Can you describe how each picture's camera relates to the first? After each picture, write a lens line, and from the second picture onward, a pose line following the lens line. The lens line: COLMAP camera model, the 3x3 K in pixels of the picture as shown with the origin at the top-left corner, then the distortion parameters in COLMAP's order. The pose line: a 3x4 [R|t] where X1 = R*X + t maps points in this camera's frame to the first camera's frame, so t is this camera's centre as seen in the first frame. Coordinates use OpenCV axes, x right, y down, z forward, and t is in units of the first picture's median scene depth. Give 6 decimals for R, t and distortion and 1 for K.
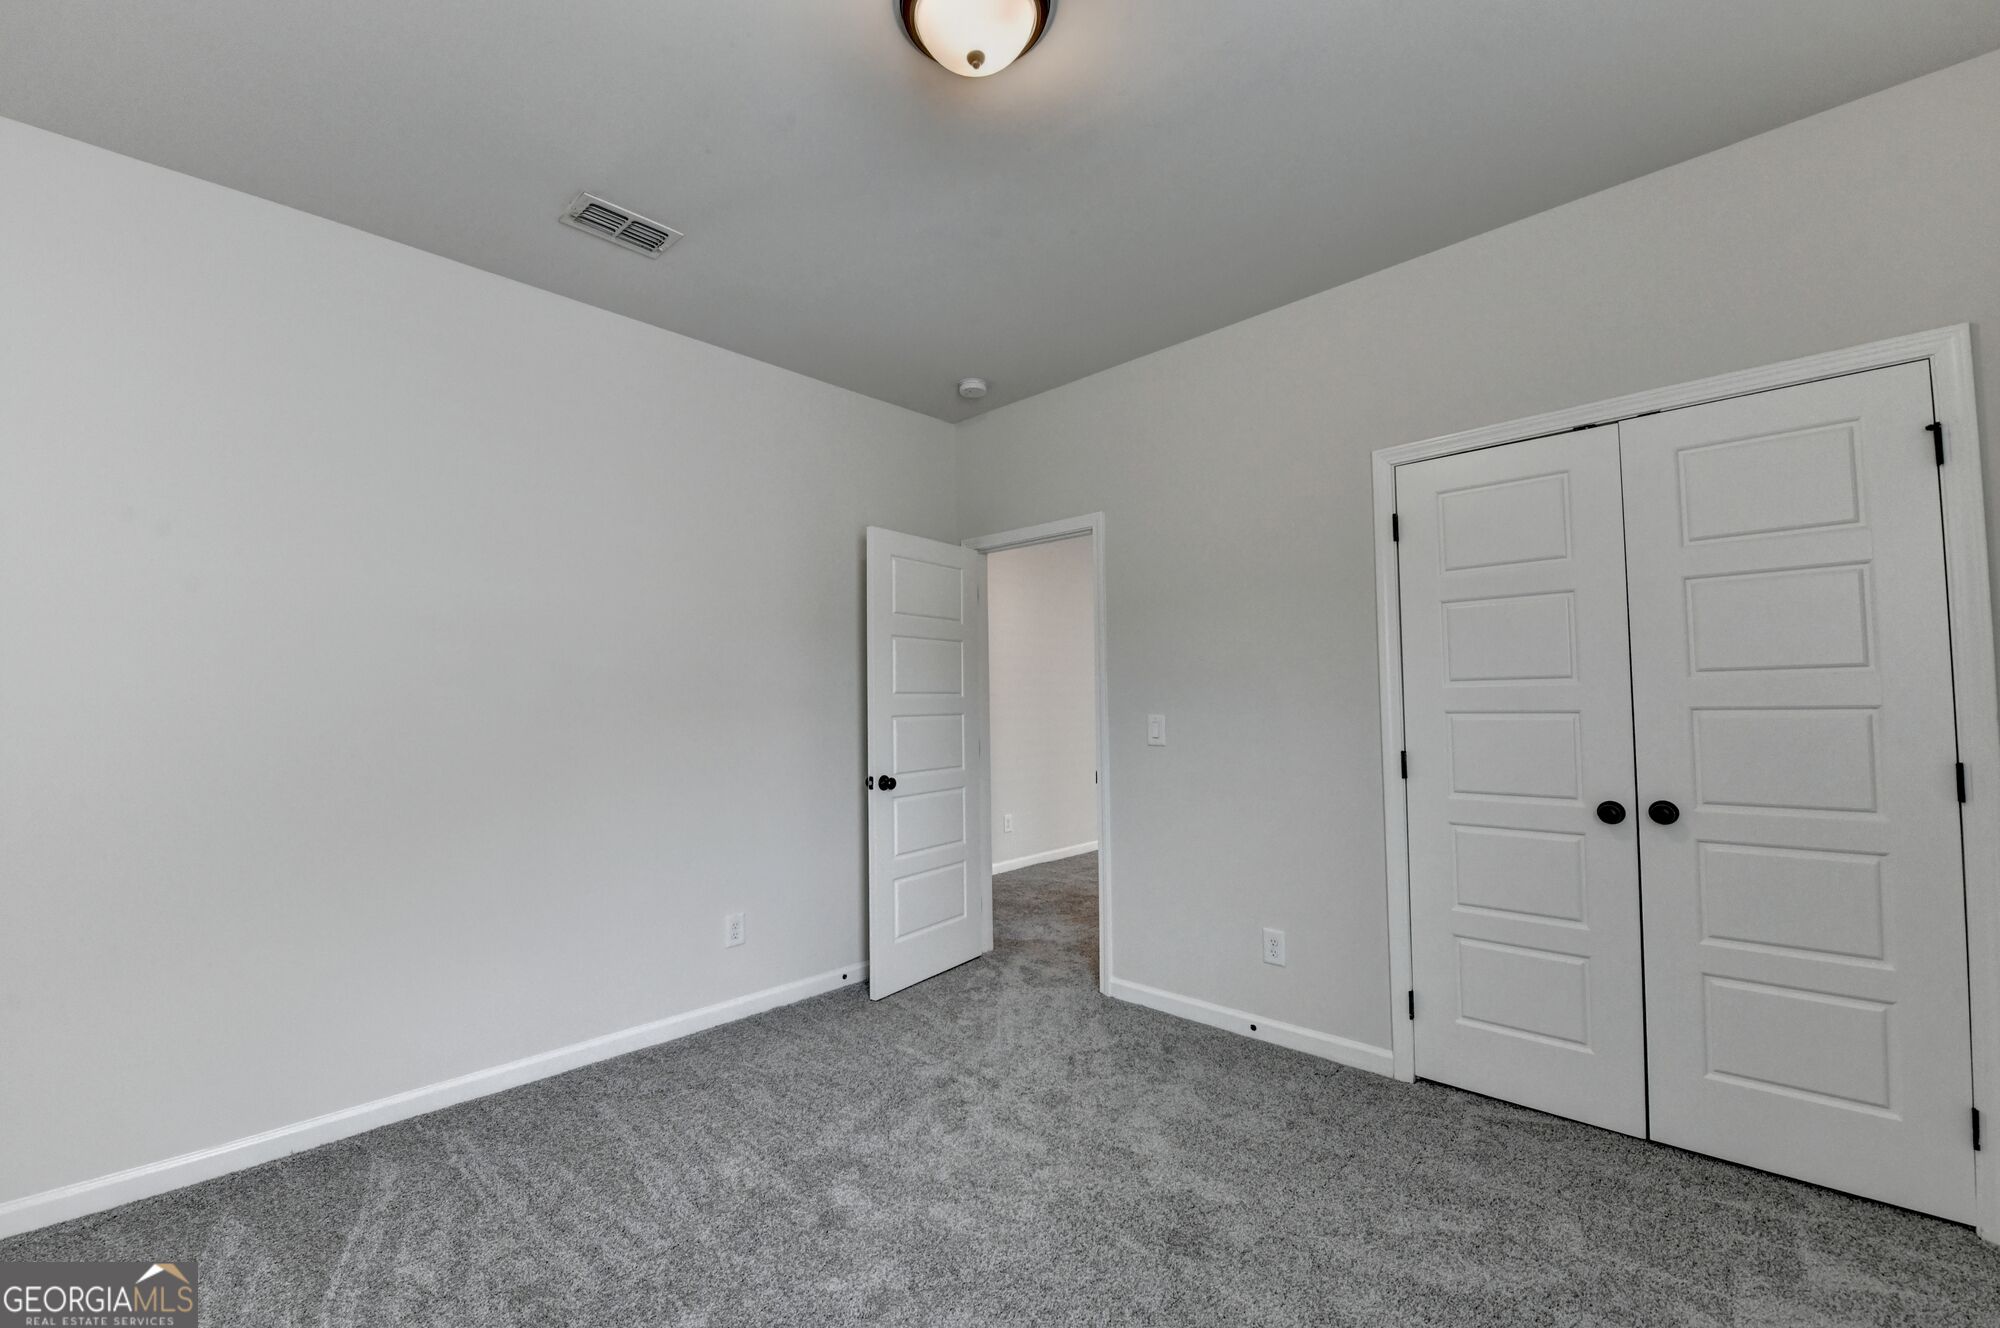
lens RADIAL K [[804.2, 0, 998.6], [0, 804.2, 665.3], [0, 0, 1]] dist [-0.002411, -0.001581]
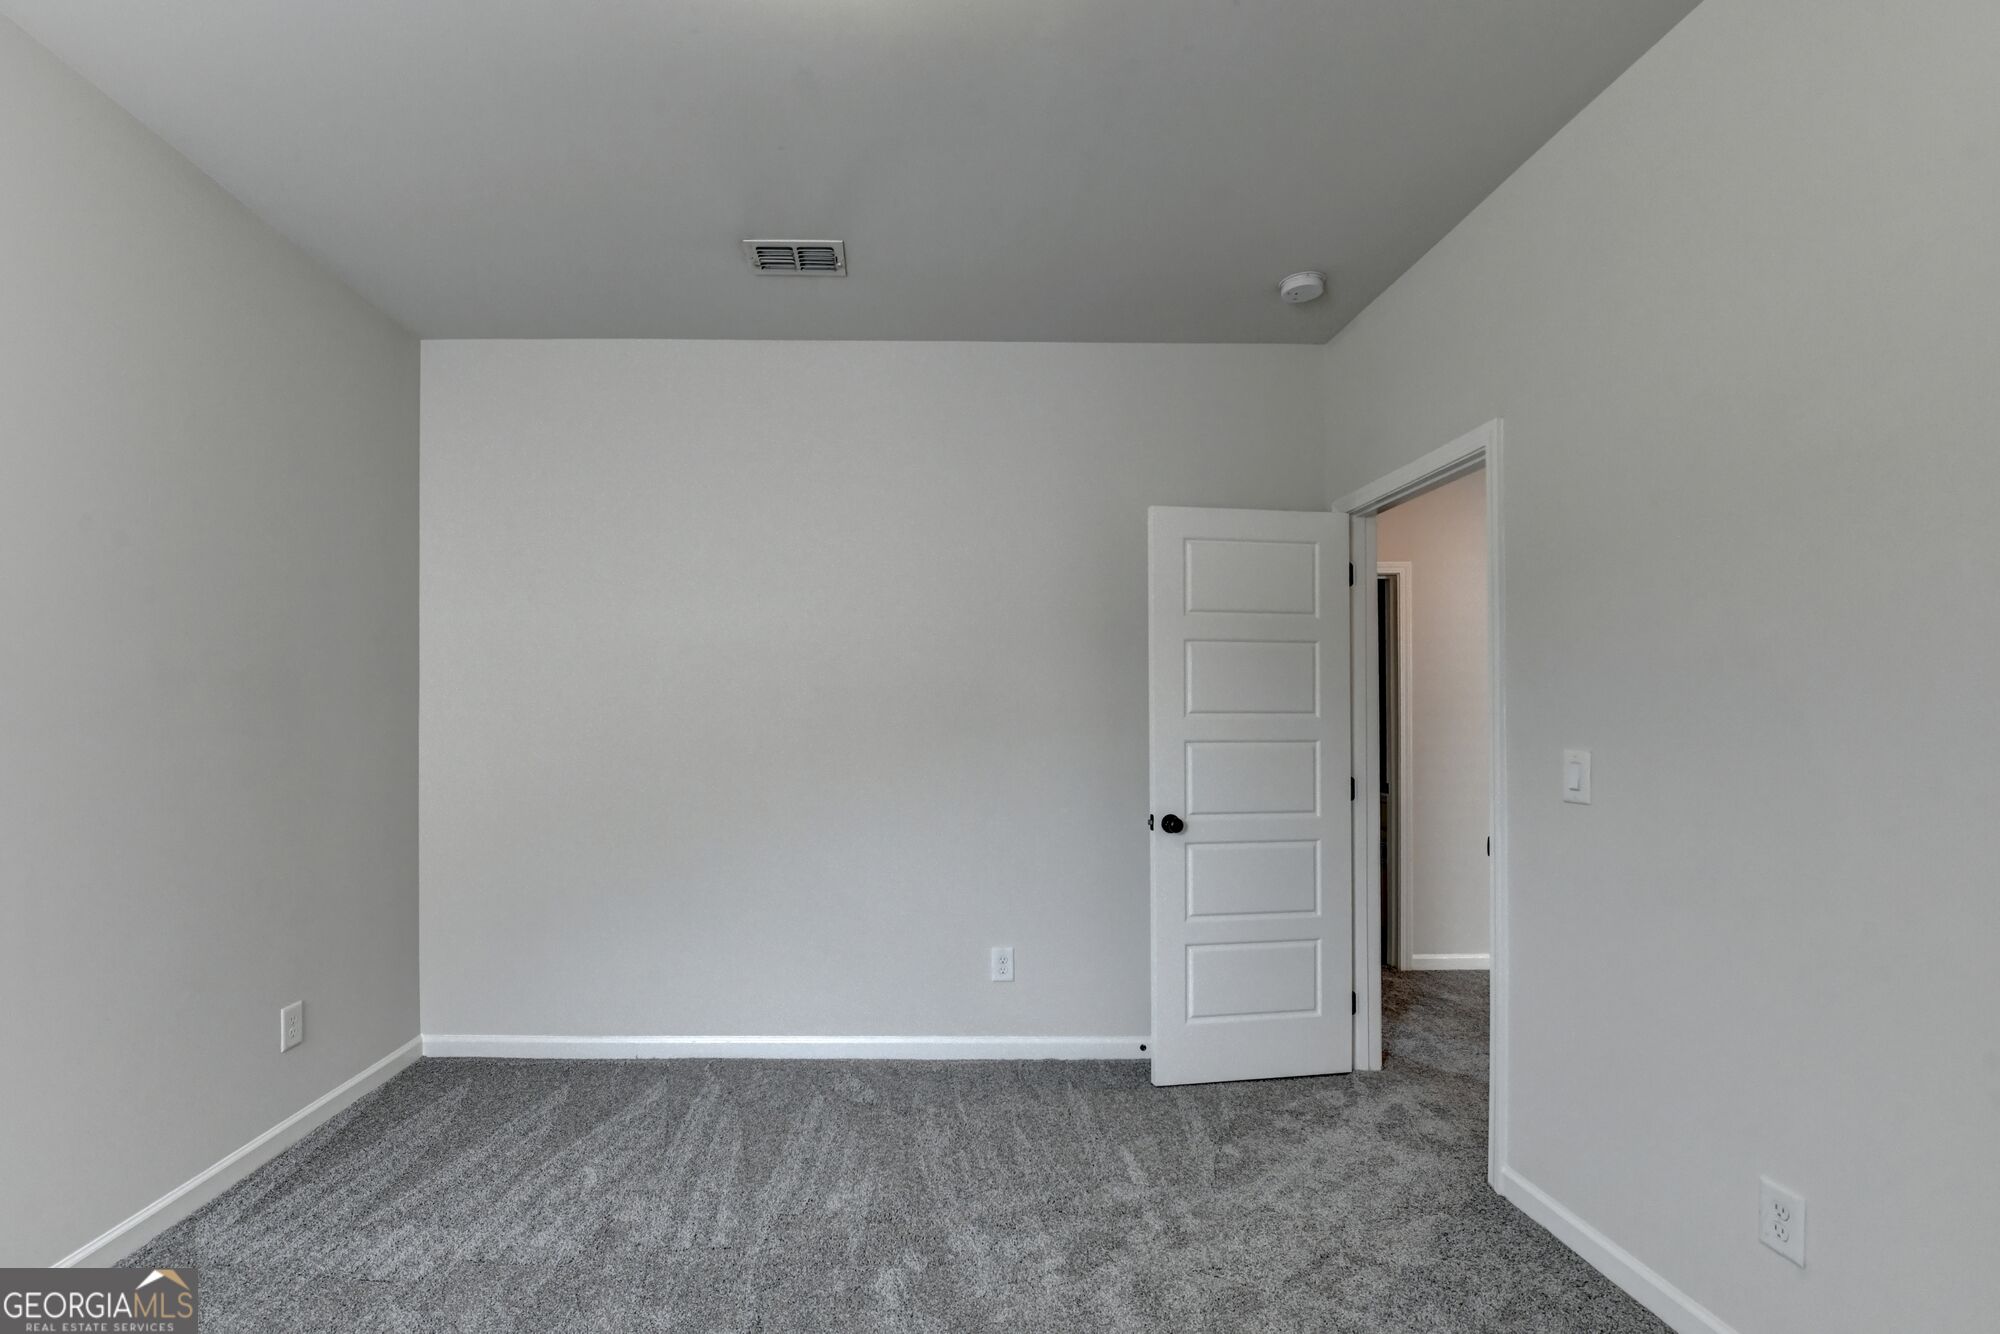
lens RADIAL K [[853.1, 0, 936.2], [0, 853.1, 715.5], [0, 0, 1]] dist [-0.009288, -0.002720]
pose [[0.704283, 0.003286, -0.709912, 0.317580], [0.026080, 0.999195, 0.030499, 0.006220], [0.709441, -0.039994, 0.703630, 0.253157]]
